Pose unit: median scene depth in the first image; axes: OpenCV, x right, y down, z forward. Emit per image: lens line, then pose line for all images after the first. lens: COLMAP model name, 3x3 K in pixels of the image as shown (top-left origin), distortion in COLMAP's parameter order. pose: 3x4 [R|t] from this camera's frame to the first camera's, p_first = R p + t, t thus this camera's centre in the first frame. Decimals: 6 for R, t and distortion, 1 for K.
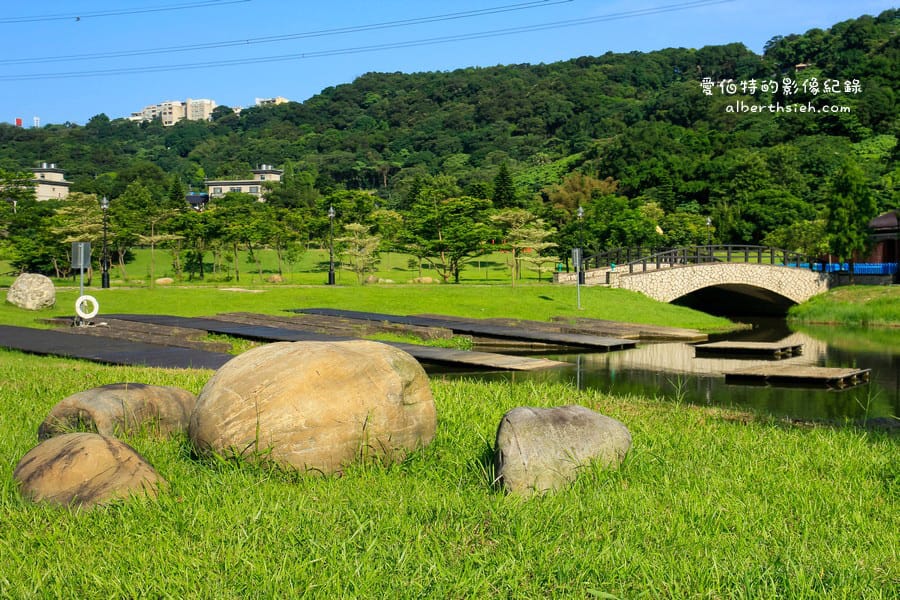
lens RADIAL K [[1323.9, 0, 450.0], [0, 1323.9, 300.0], [0, 0, 1]] dist [0.046017, 0.136023]
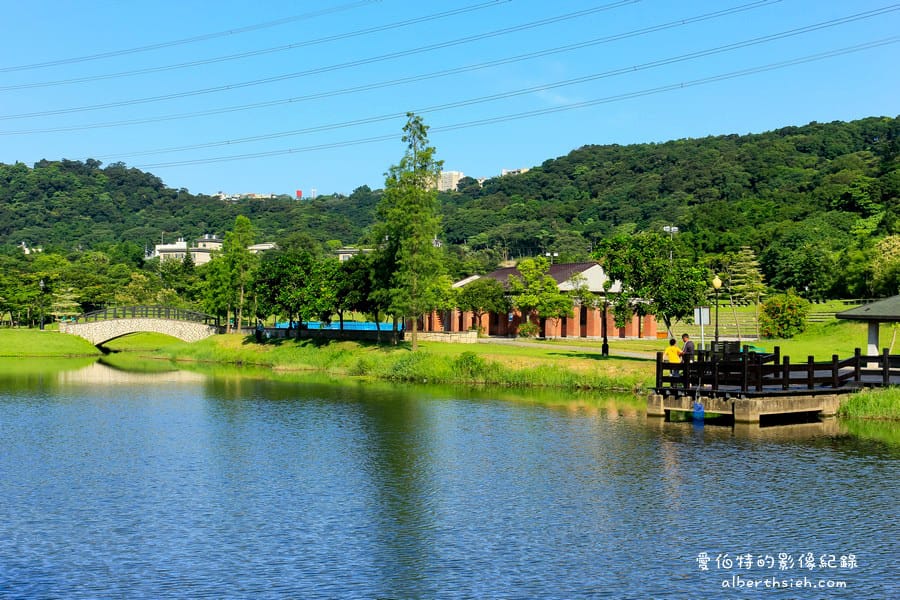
lens RADIAL K [[1323.9, 0, 450.0], [0, 1323.9, 300.0], [0, 0, 1]] dist [0.046017, 0.136023]
pose [[0.968544, 0.013726, -0.248464, 0.108009], [-0.025470, 0.998702, -0.044114, 0.001201], [0.247536, 0.049054, 0.967636, -0.048105]]
